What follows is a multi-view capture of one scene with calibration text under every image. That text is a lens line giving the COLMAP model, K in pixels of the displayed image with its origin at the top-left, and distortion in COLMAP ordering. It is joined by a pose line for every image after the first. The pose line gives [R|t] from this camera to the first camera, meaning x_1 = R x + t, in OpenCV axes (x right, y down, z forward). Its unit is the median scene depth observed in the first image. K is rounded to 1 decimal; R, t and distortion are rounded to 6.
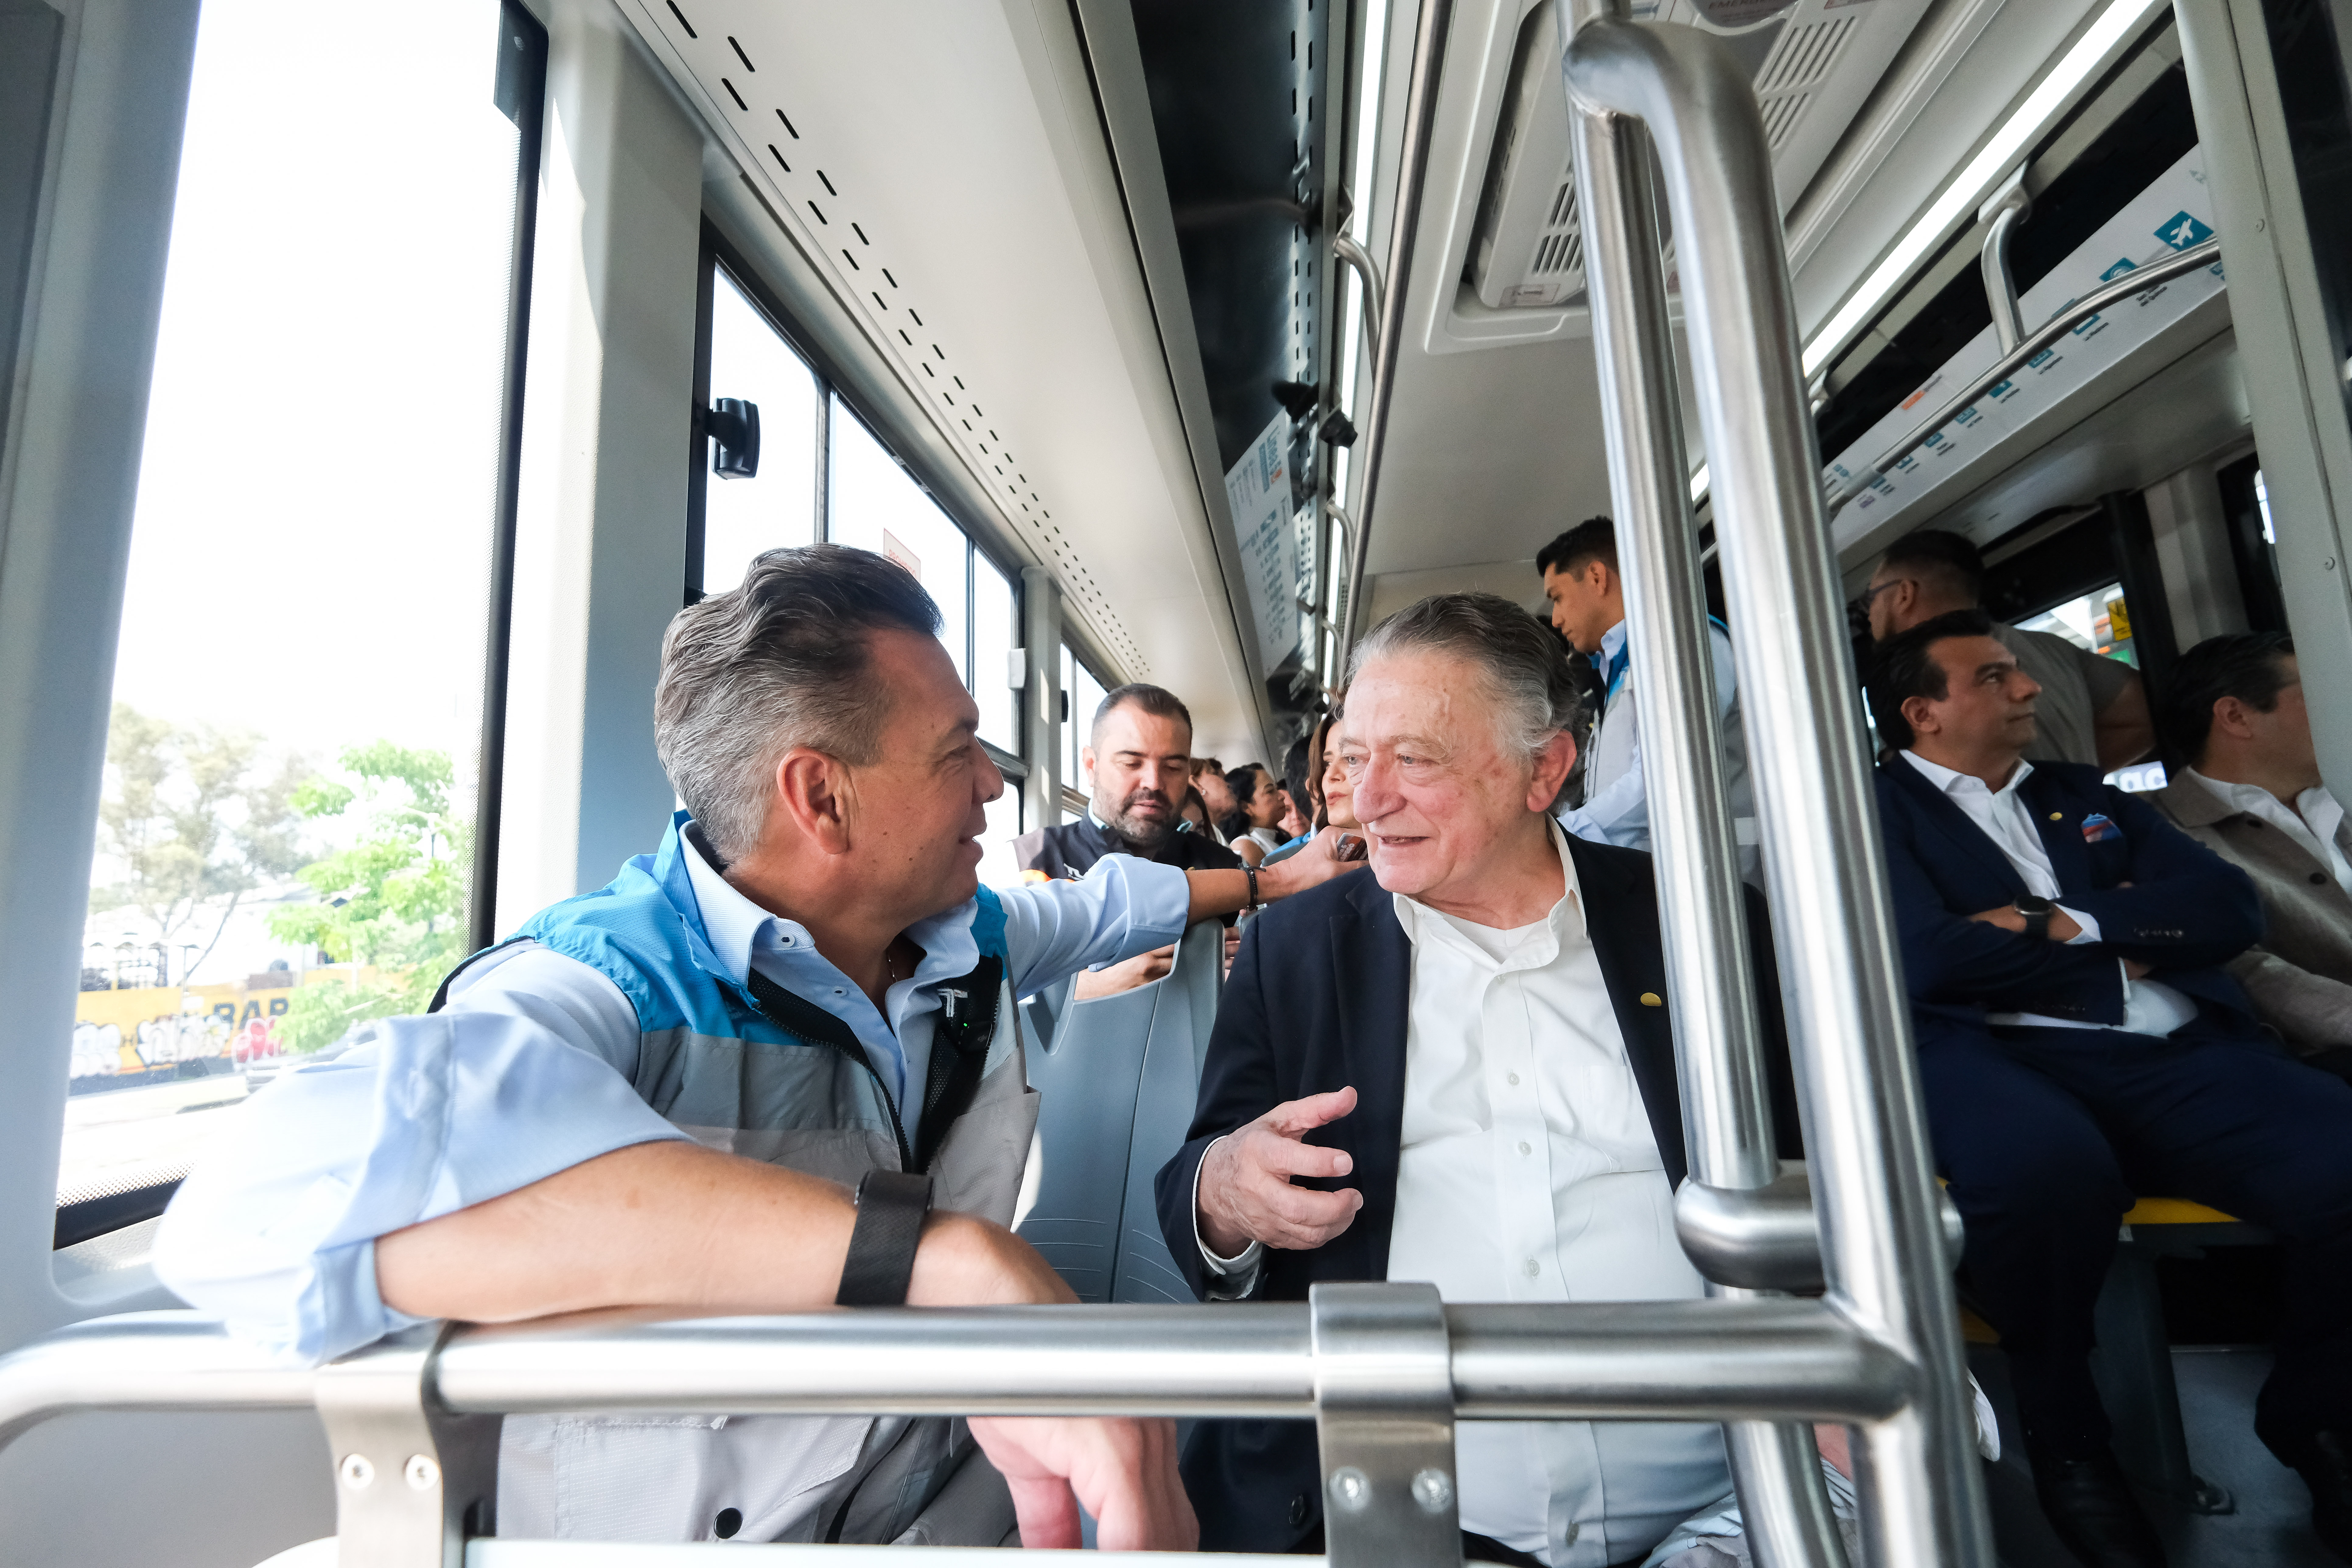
lens RADIAL K [[989.6, 0, 1179.3], [0, 989.6, 726.7], [0, 0, 1]] dist [-0.012870, 0.003738]
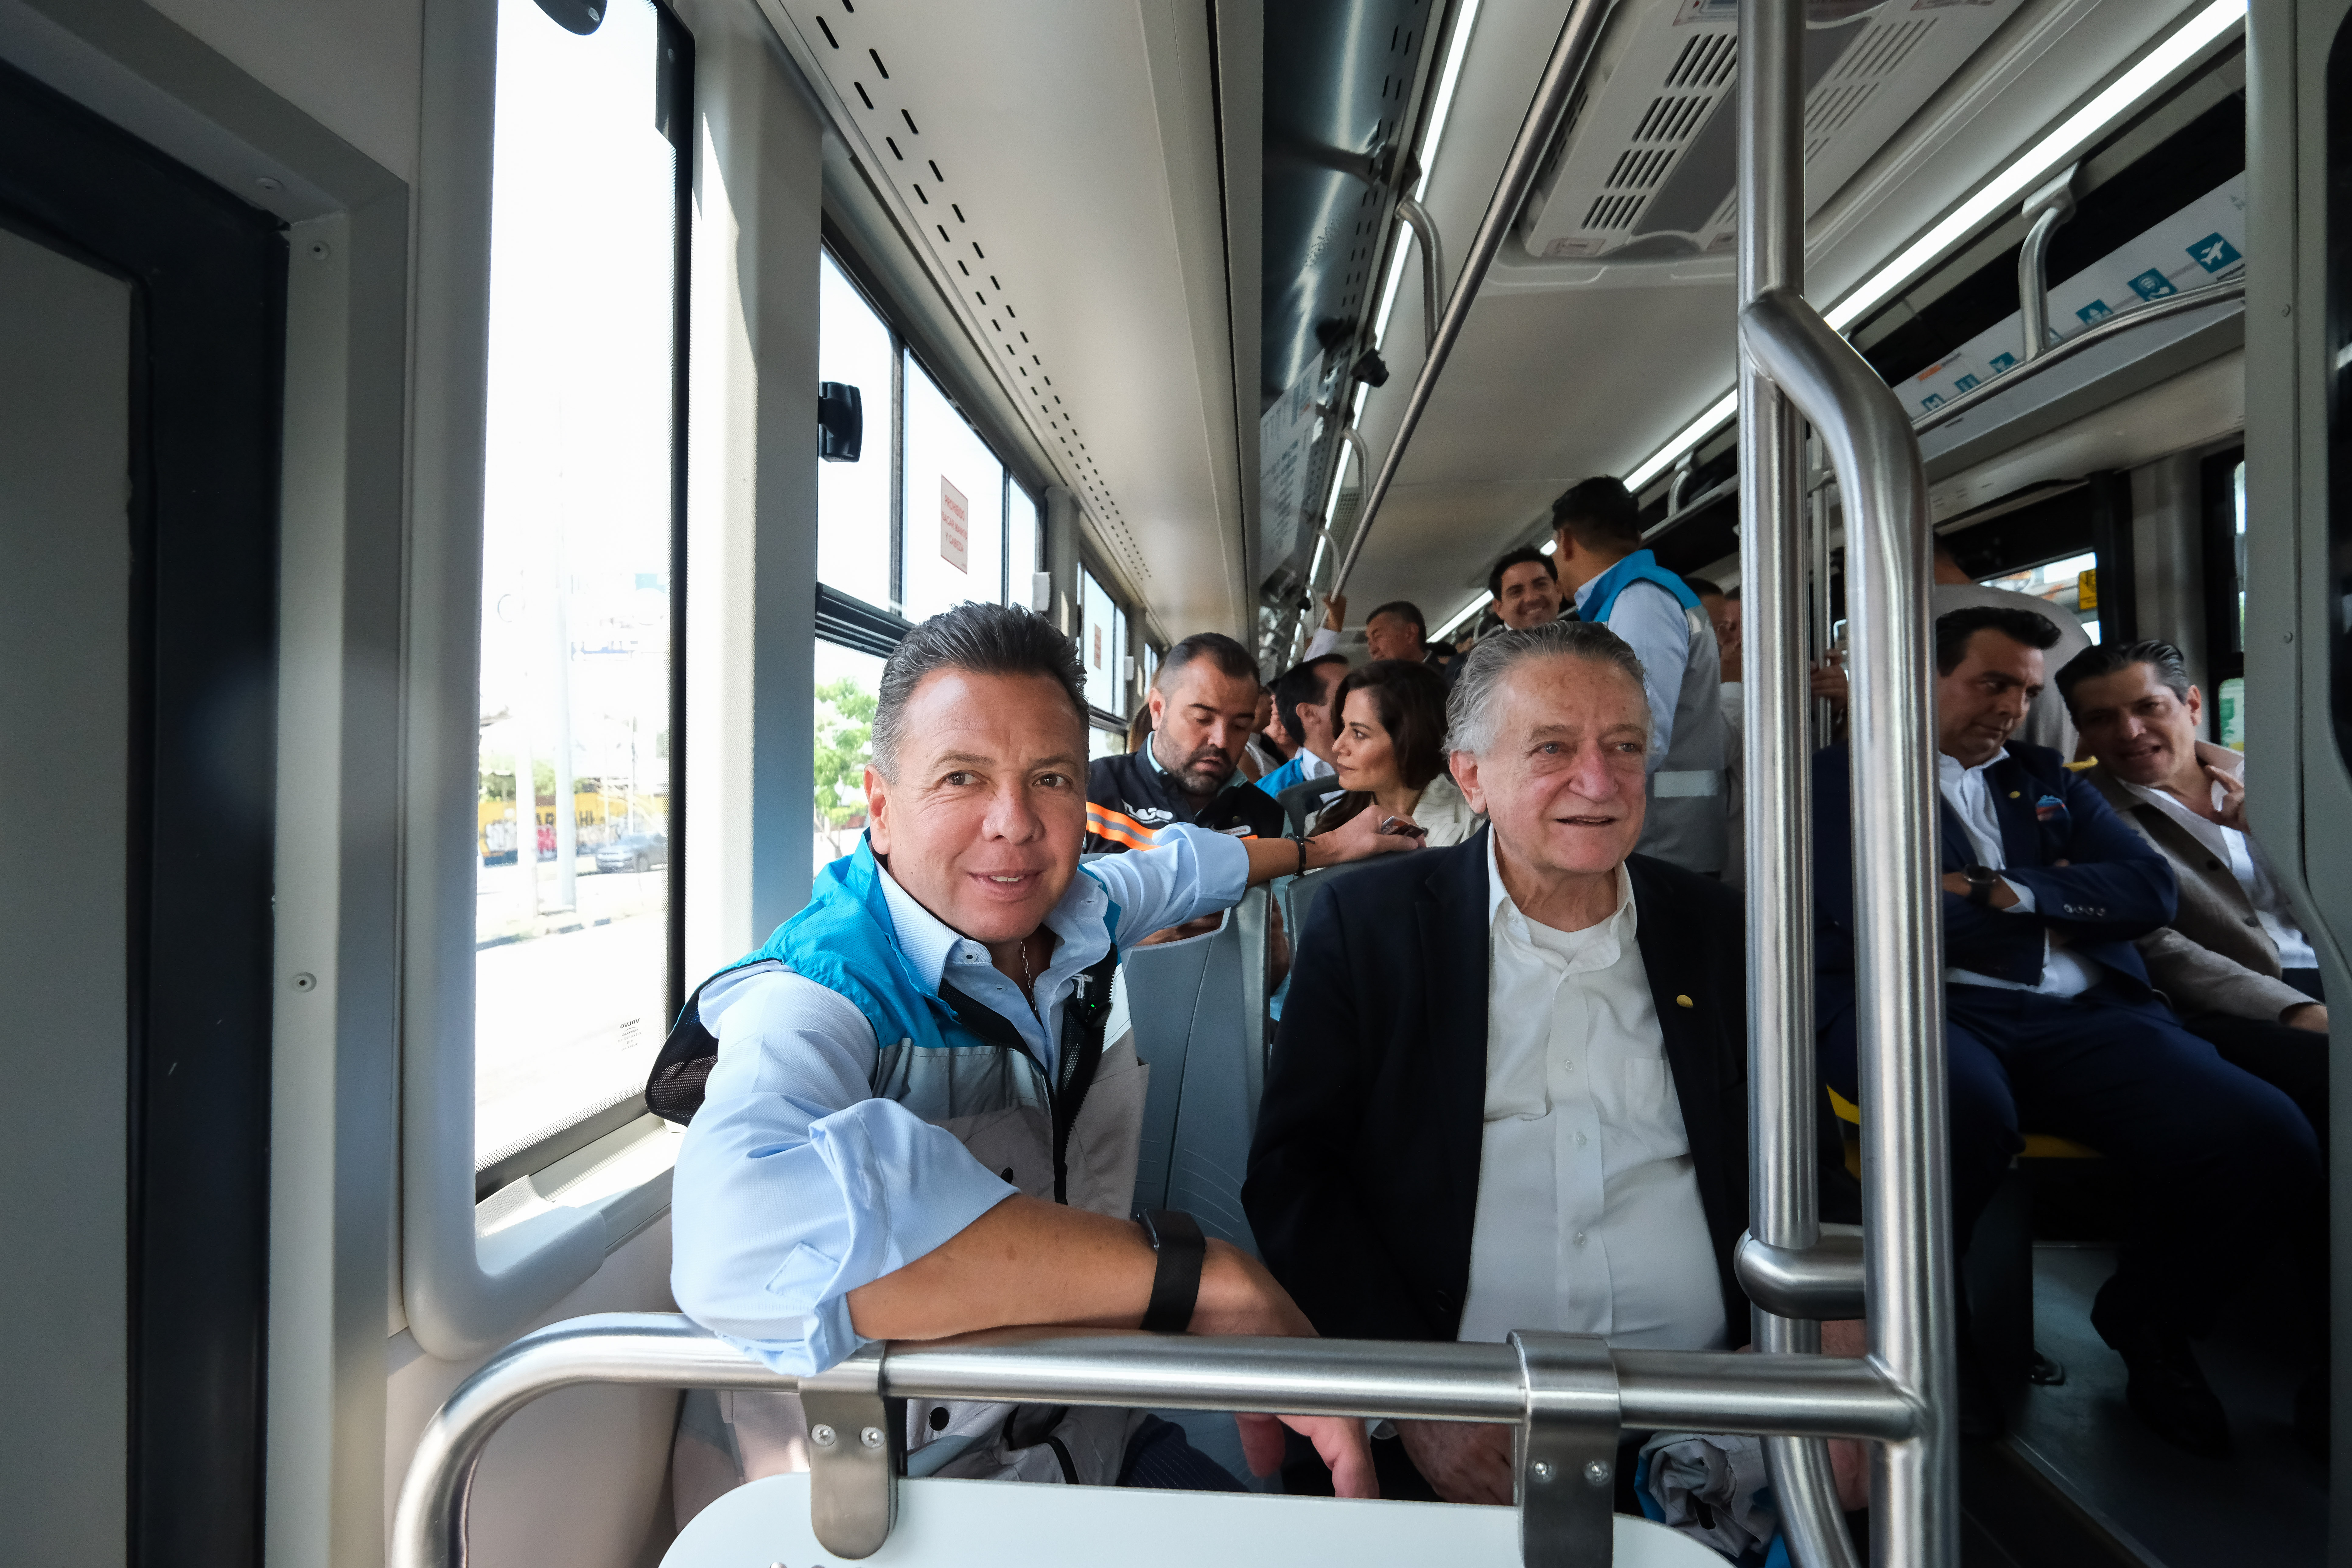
lens RADIAL K [[989.6, 0, 1179.3], [0, 989.6, 726.7], [0, 0, 1]] dist [-0.012870, 0.003738]
pose [[0.998335, 0.044130, 0.037155, -0.093225], [-0.048490, 0.990839, 0.126046, -0.097562], [-0.031252, -0.127637, 0.991328, -0.062696]]
